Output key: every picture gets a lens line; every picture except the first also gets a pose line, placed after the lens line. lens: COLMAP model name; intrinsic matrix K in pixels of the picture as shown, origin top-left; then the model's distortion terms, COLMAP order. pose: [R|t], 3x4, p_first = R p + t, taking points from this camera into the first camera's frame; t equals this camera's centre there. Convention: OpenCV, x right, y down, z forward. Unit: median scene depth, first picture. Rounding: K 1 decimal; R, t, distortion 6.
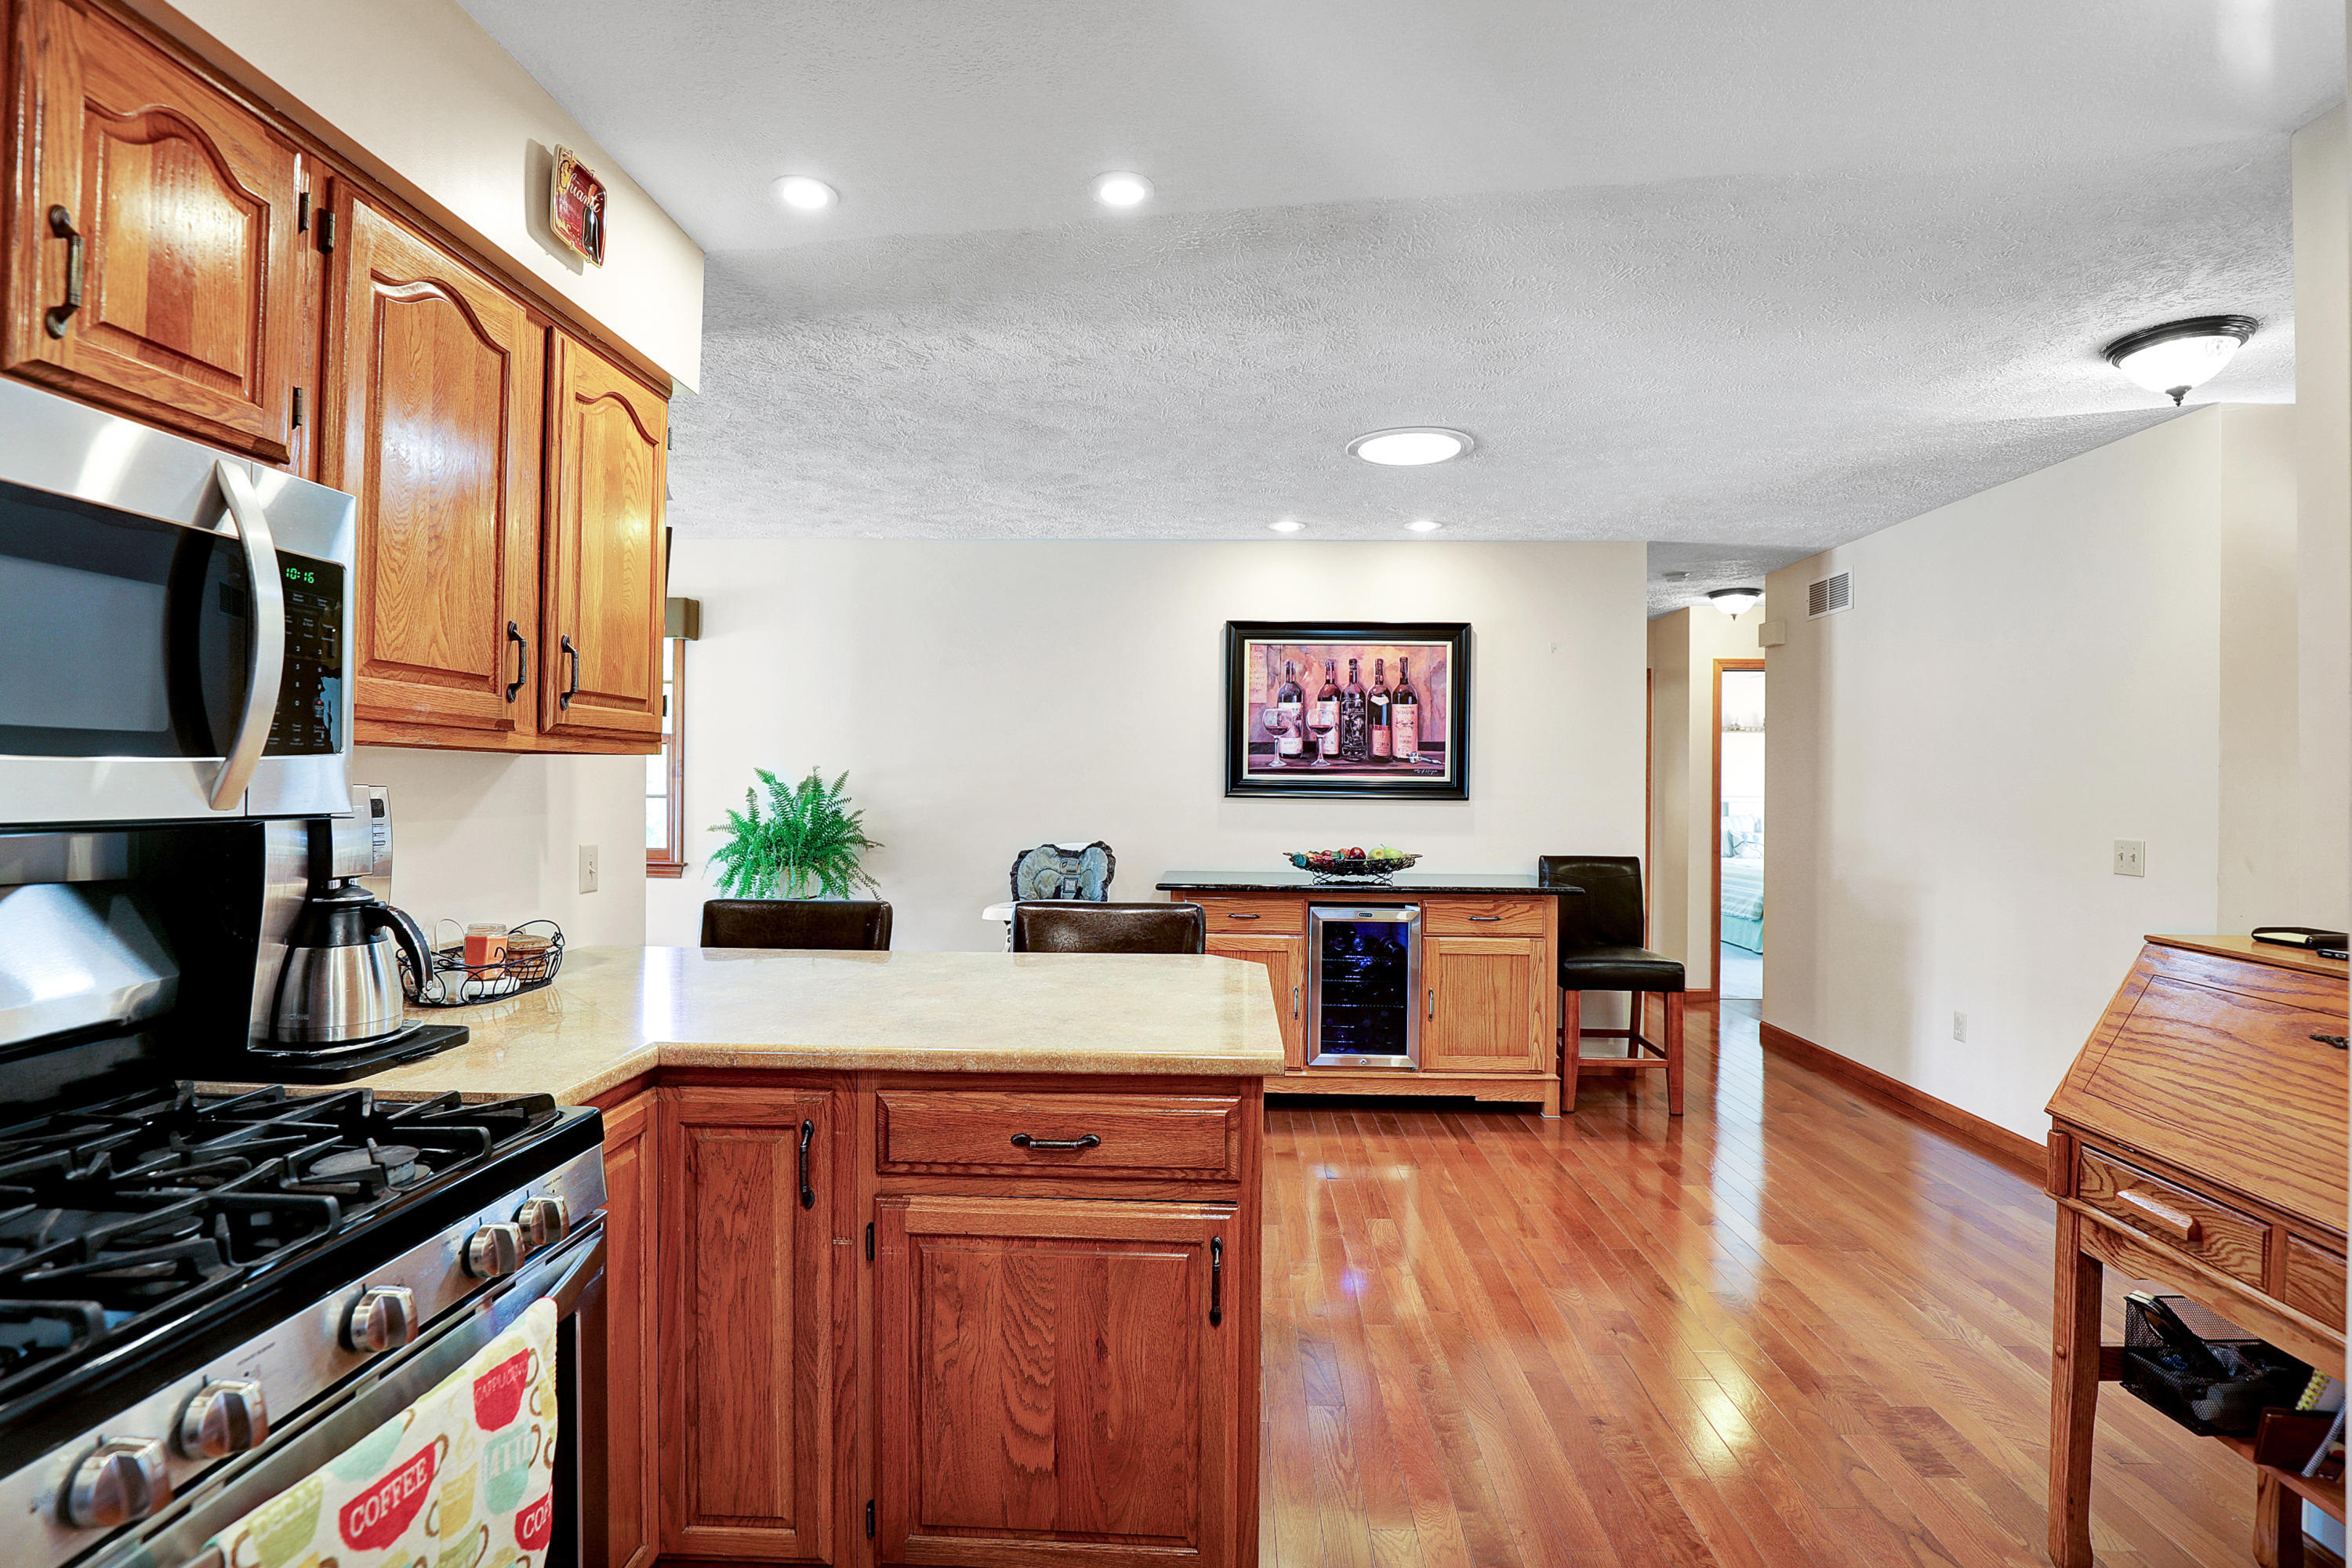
lens RADIAL K [[1104.1, 0, 1176.0], [0, 1104.1, 784.0], [0, 0, 1]] dist [-0.031120, 0.006399]
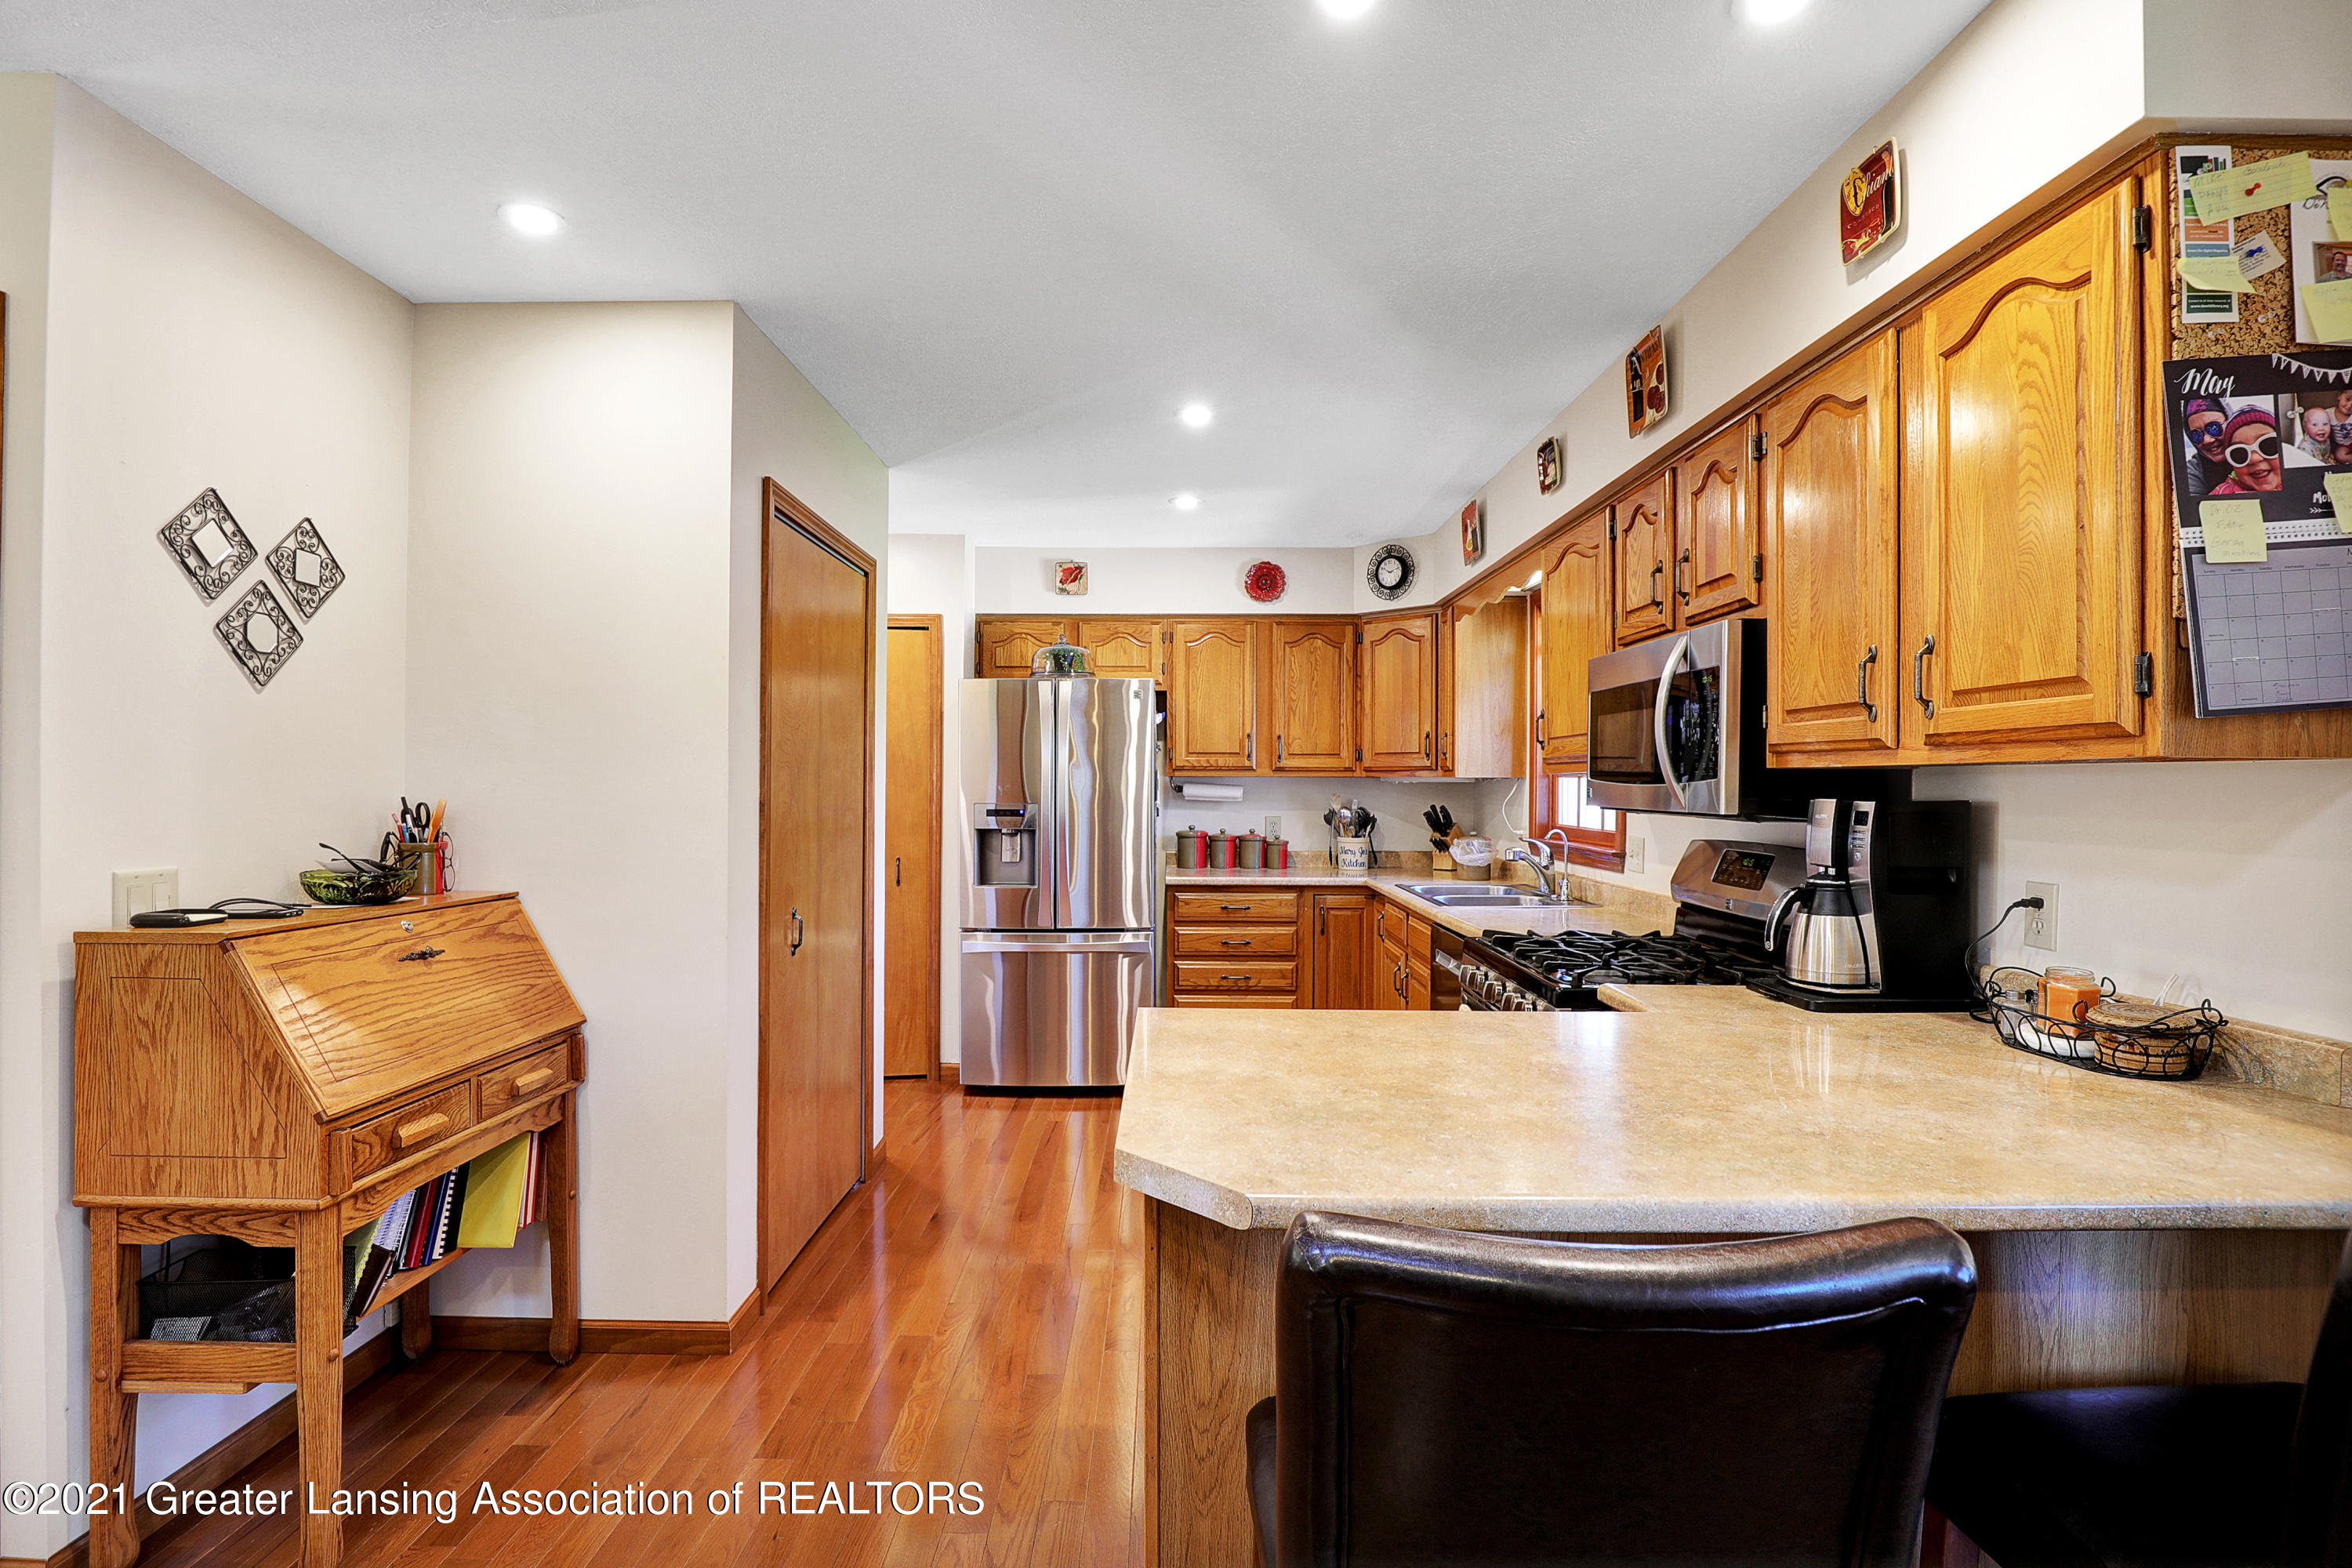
lens RADIAL K [[1104.1, 0, 1176.0], [0, 1104.1, 784.0], [0, 0, 1]] dist [-0.031120, 0.006399]
pose [[-0.998780, -0.015808, -0.046783, 0.115649], [-0.015714, 0.999874, -0.002387, -0.002365], [0.046815, -0.001649, -0.998902, 2.152140]]
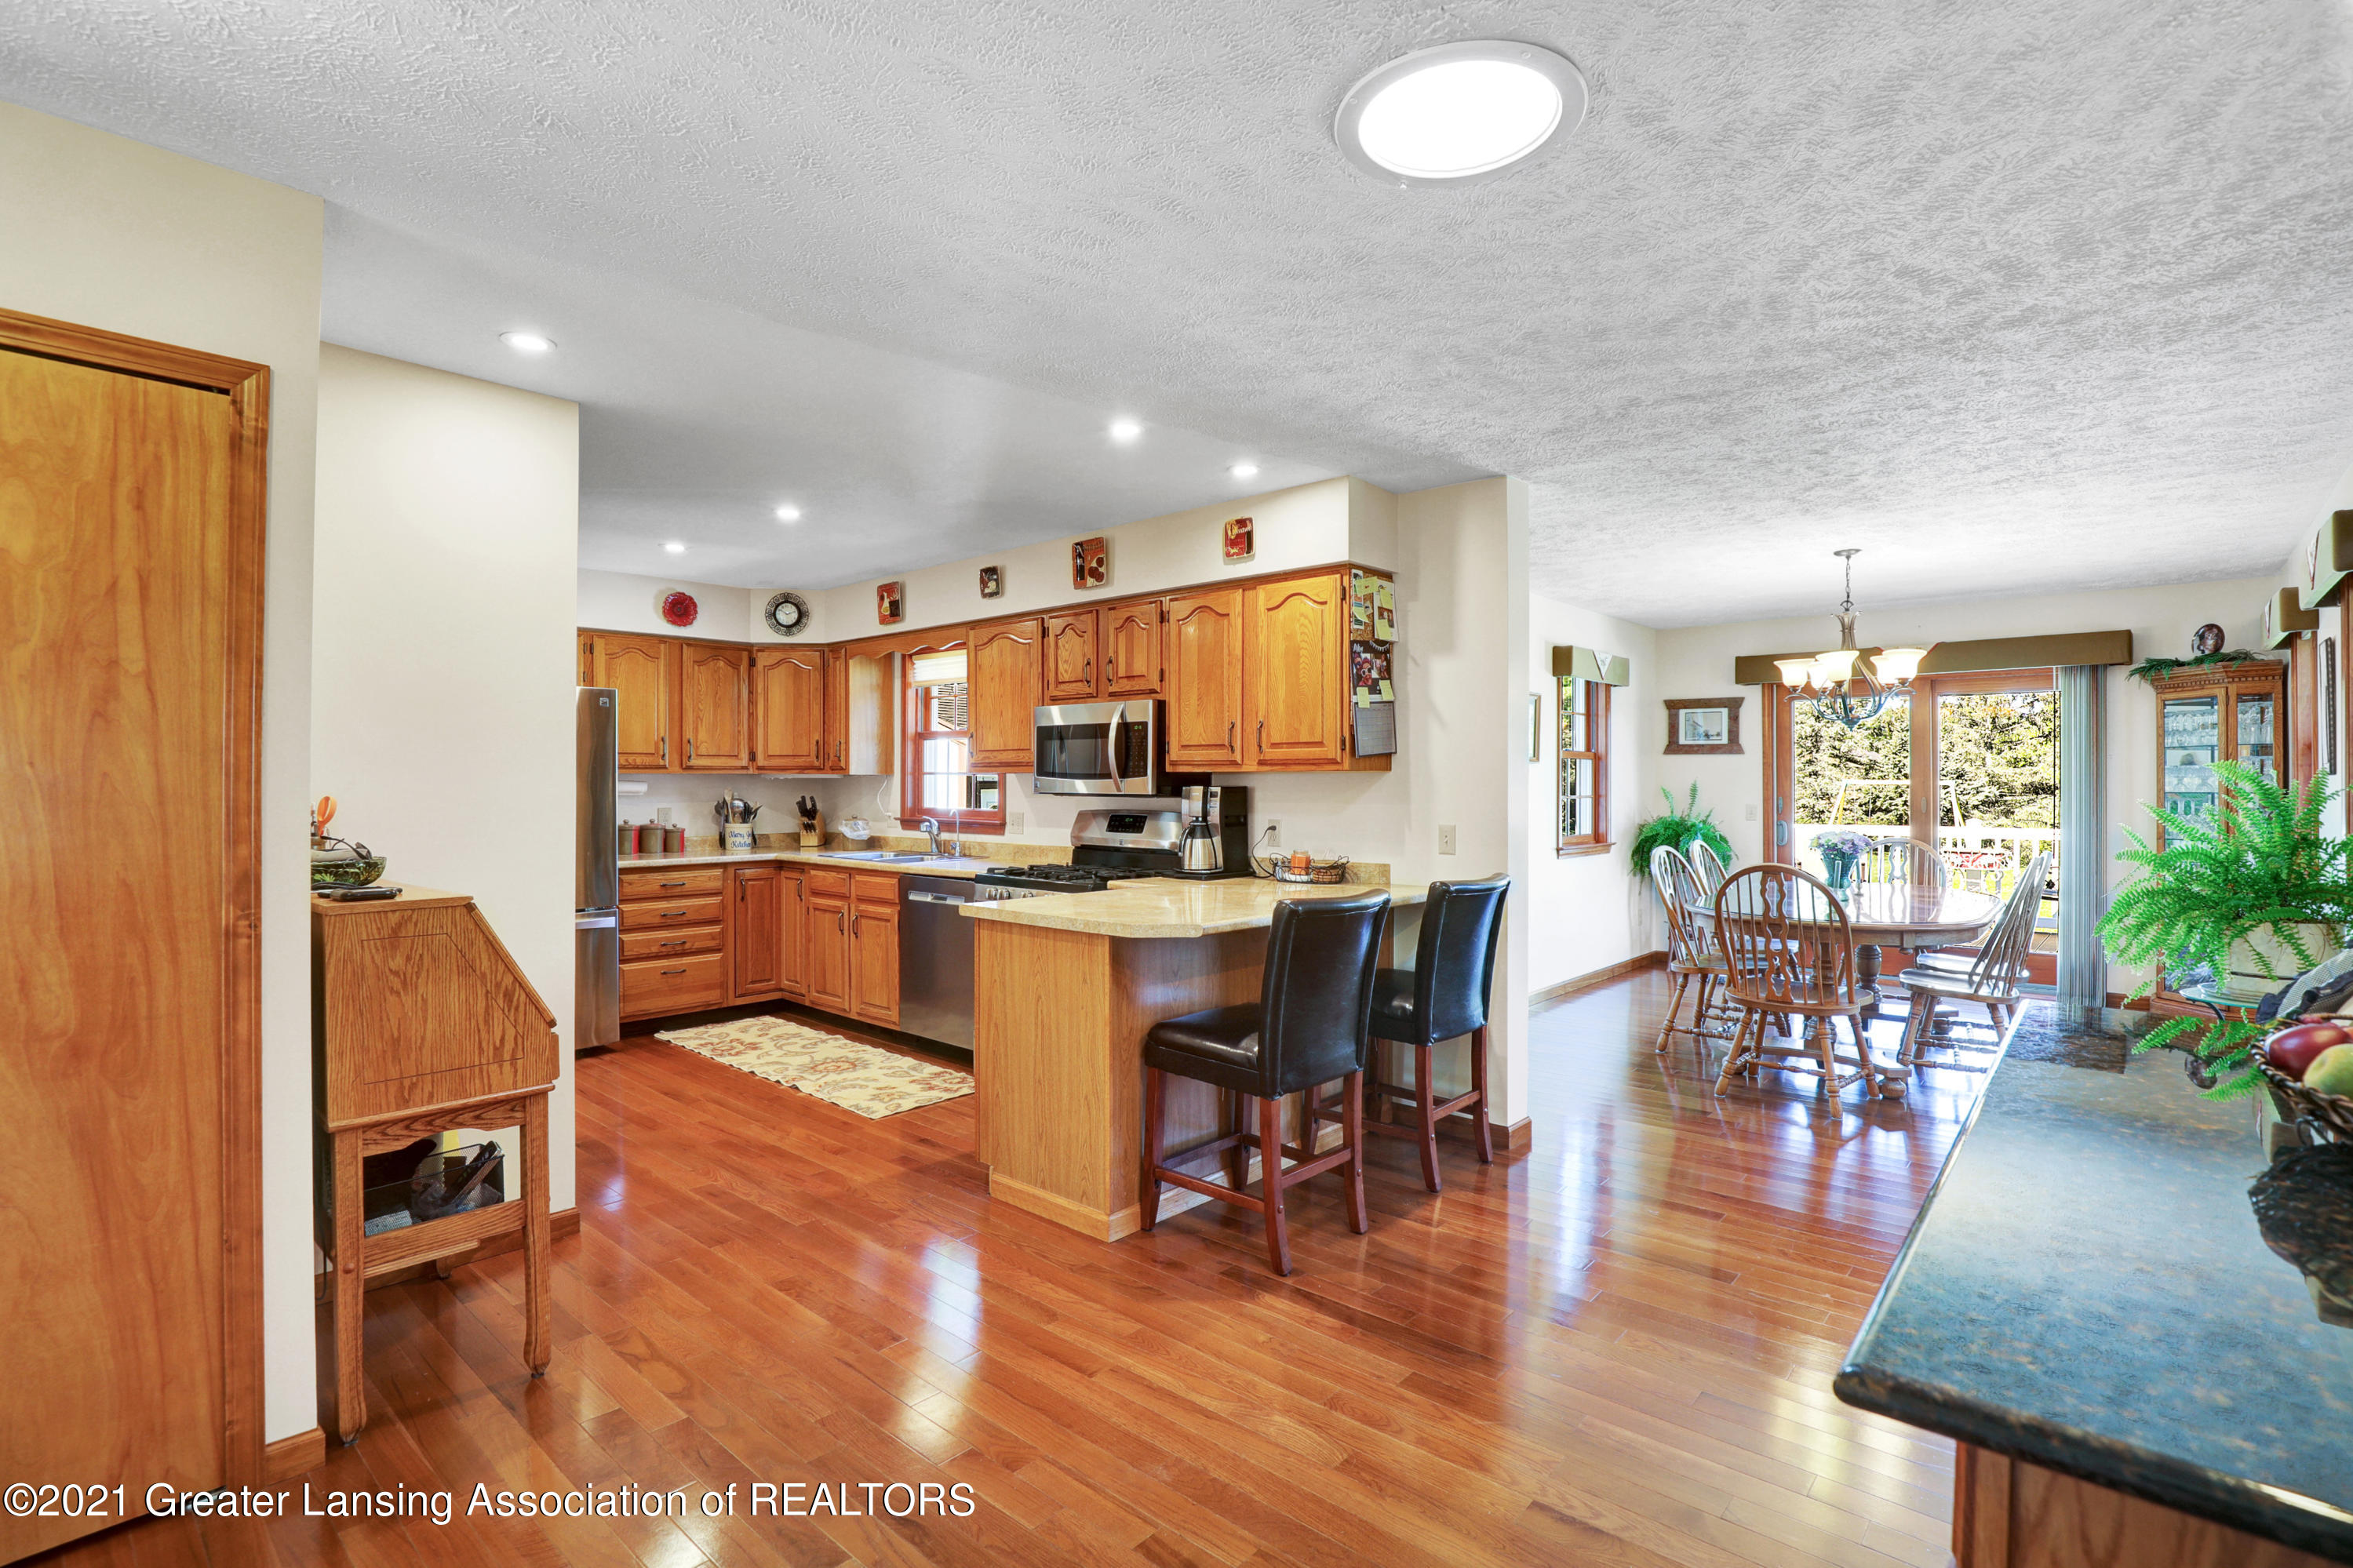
lens RADIAL K [[1104.5, 0, 1176.5], [0, 1104.5, 784.0], [0, 0, 1]] dist [-0.031120, 0.006399]
pose [[-0.628281, -0.010093, -0.777921, 1.502990], [-0.006660, 0.999949, -0.007594, 0.015499], [0.777958, 0.000409, -0.628316, 2.636958]]
